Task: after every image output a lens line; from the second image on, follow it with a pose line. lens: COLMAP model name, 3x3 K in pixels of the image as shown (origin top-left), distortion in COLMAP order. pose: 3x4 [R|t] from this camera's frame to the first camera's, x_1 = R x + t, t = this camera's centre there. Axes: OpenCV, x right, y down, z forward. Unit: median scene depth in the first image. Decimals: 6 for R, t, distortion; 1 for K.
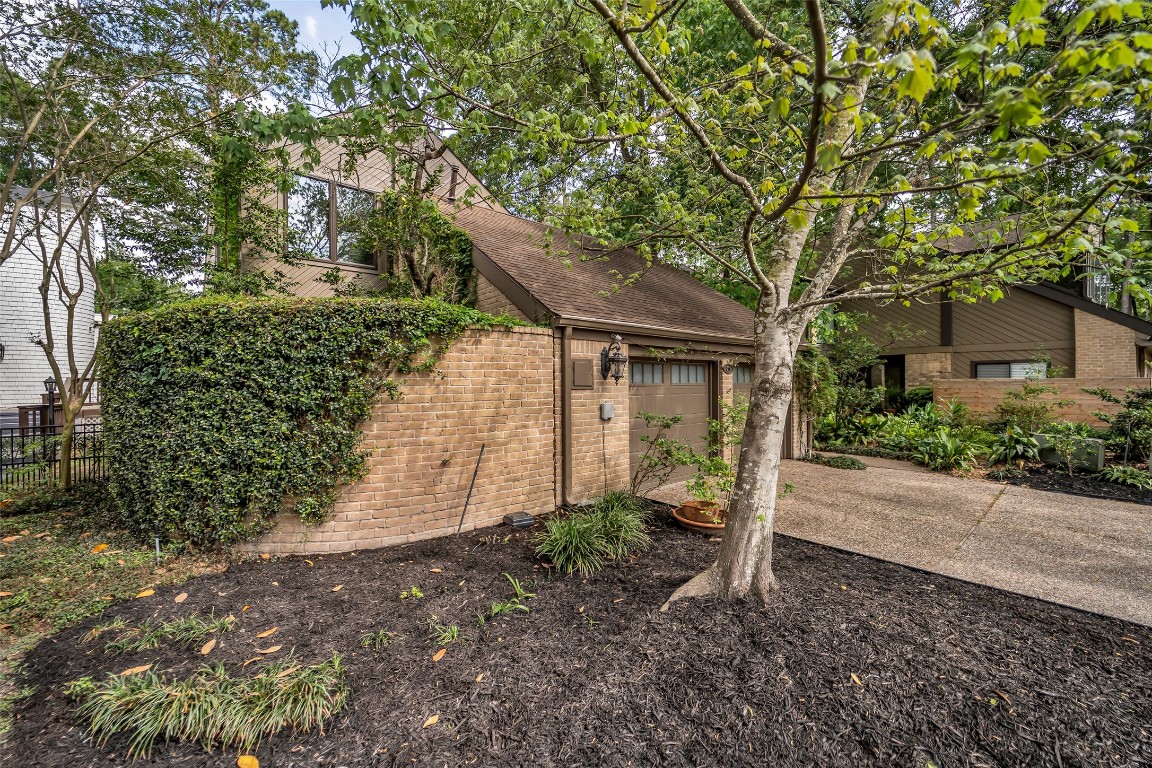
lens RADIAL K [[462.3, 0, 569.2], [0, 462.3, 381.1], [0, 0, 1]] dist [0.001272, -0.000077]
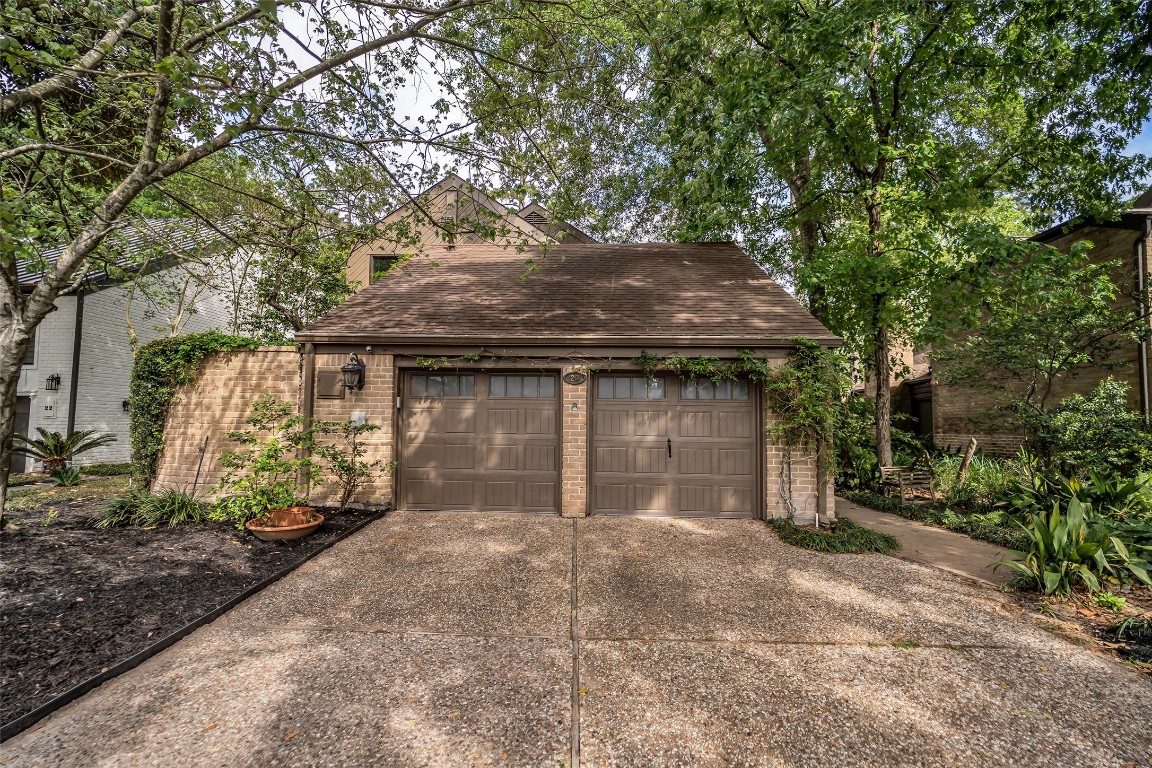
lens RADIAL K [[472.3, 0, 574.9], [0, 472.3, 398.0], [0, 0, 1]] dist [0.000850, 0.000010]
pose [[0.737140, -0.023725, -0.675323, 1.223207], [-0.014555, 0.998594, -0.050968, 0.064862], [0.675583, 0.047400, 0.735759, 0.579921]]
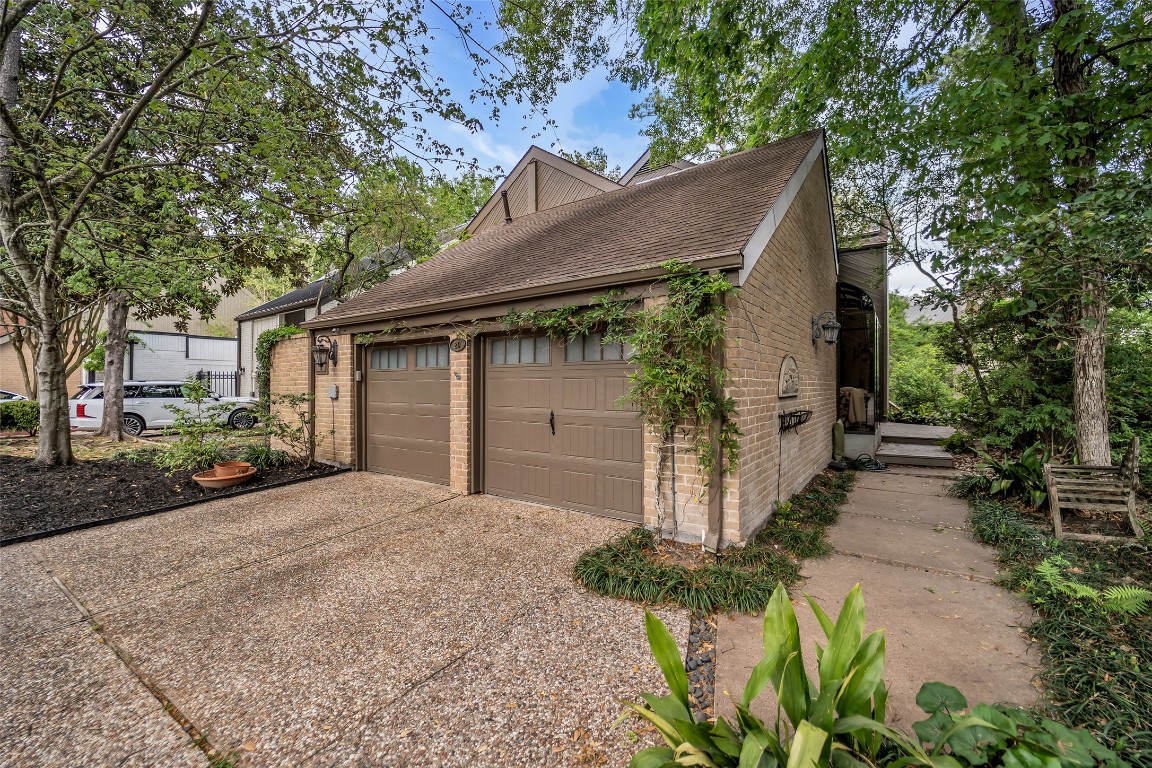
lens RADIAL K [[462.3, 0, 569.2], [0, 462.3, 381.1], [0, 0, 1]] dist [0.001272, -0.000077]
pose [[0.256480, -0.006060, -0.966531, 1.500259], [0.005063, 0.999975, -0.004927, 0.046520], [0.966536, -0.003630, 0.256504, 1.366326]]
